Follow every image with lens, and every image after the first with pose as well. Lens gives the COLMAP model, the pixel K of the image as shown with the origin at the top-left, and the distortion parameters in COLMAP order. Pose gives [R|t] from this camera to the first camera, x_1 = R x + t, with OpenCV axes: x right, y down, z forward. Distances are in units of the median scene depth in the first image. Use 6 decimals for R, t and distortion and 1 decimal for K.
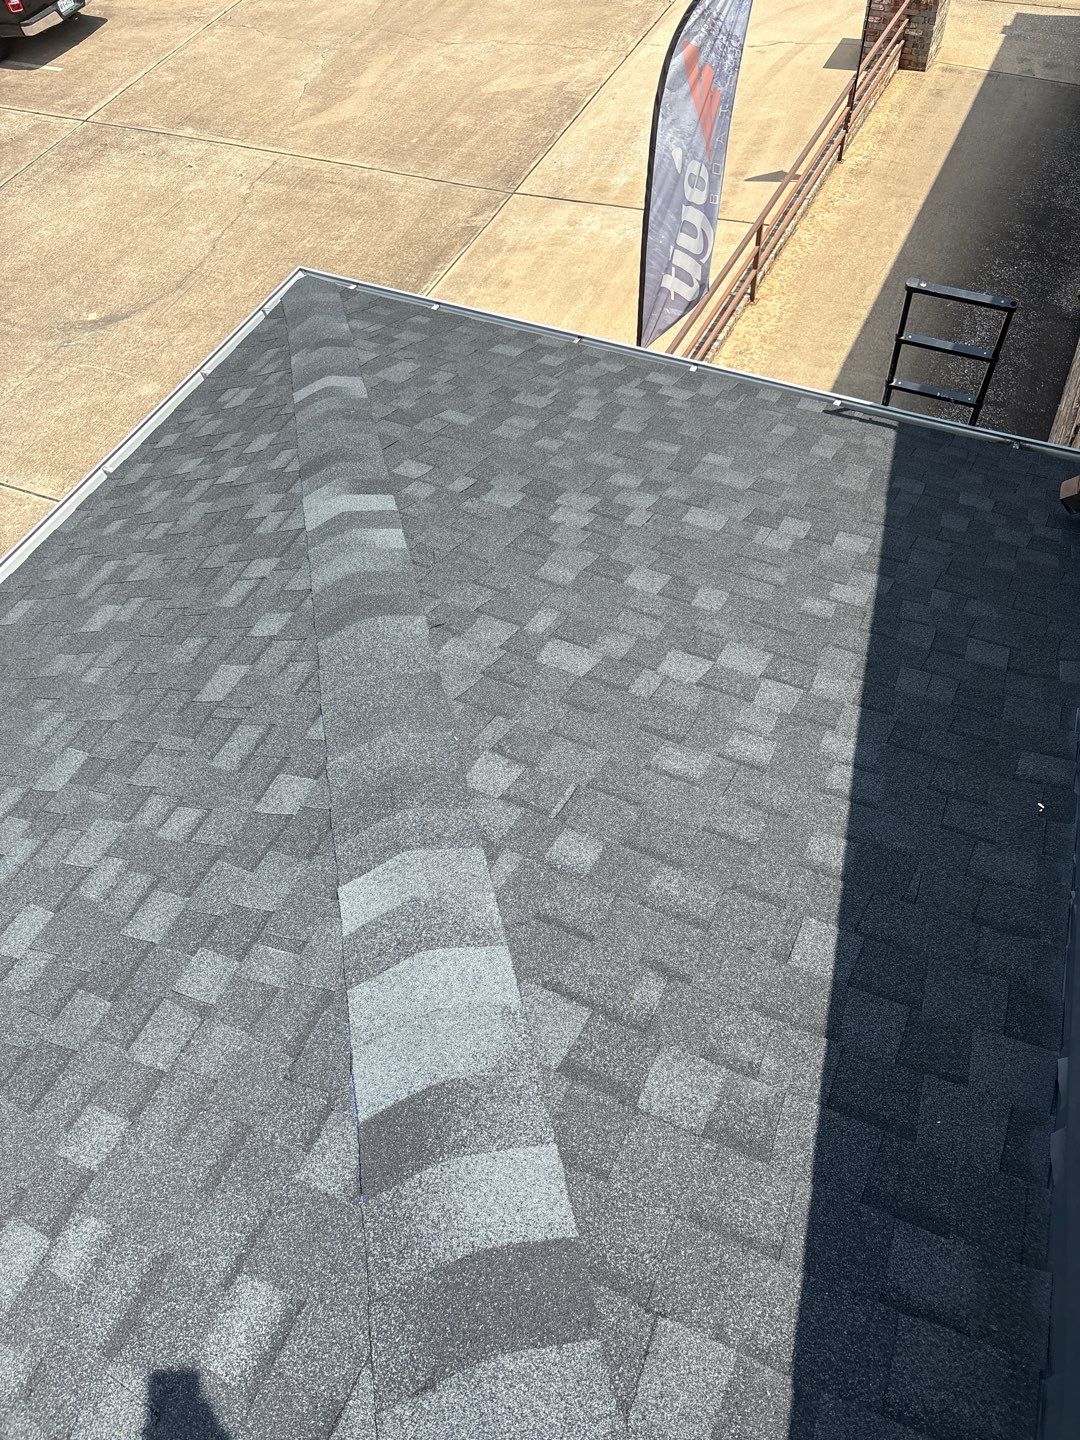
lens RADIAL K [[1083.7, 0, 550.8], [0, 1083.7, 720.9], [0, 0, 1]] dist [0.033302, -0.021008]
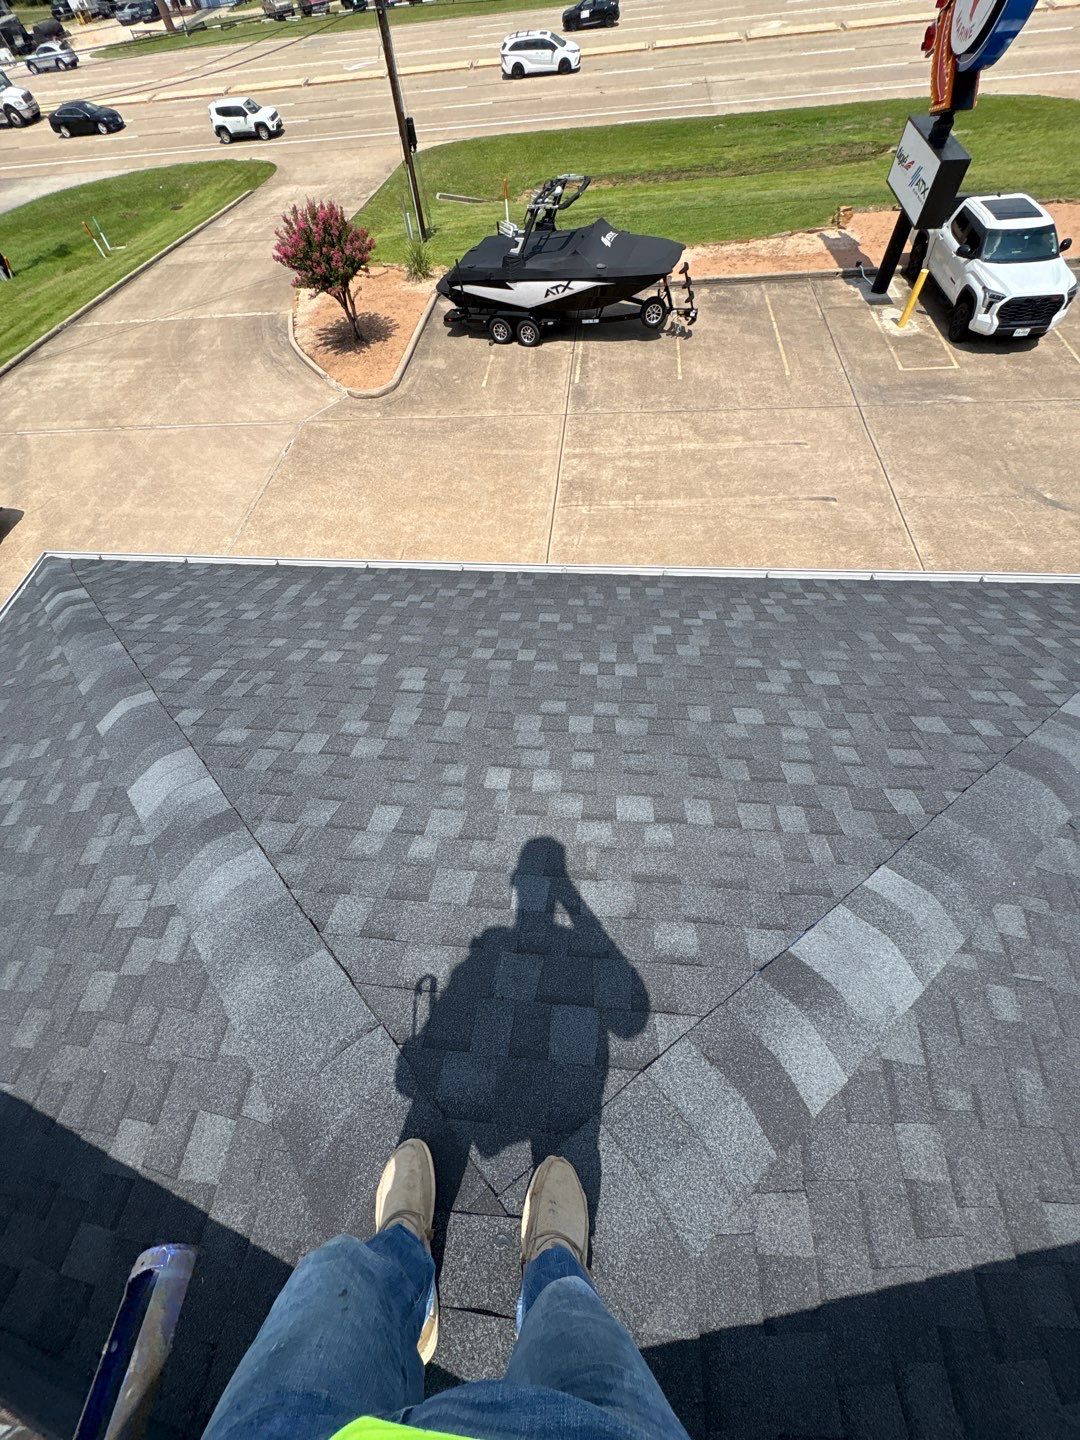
lens RADIAL K [[570.9, 0, 542.1], [0, 570.9, 722.9], [0, 0, 1]] dist [0.000119, -0.000108]
pose [[0.343998, 0.818674, -0.459824, -0.141547], [-0.738203, 0.538435, 0.406380, 0.062516], [0.580278, 0.199649, 0.789568, -0.042312]]
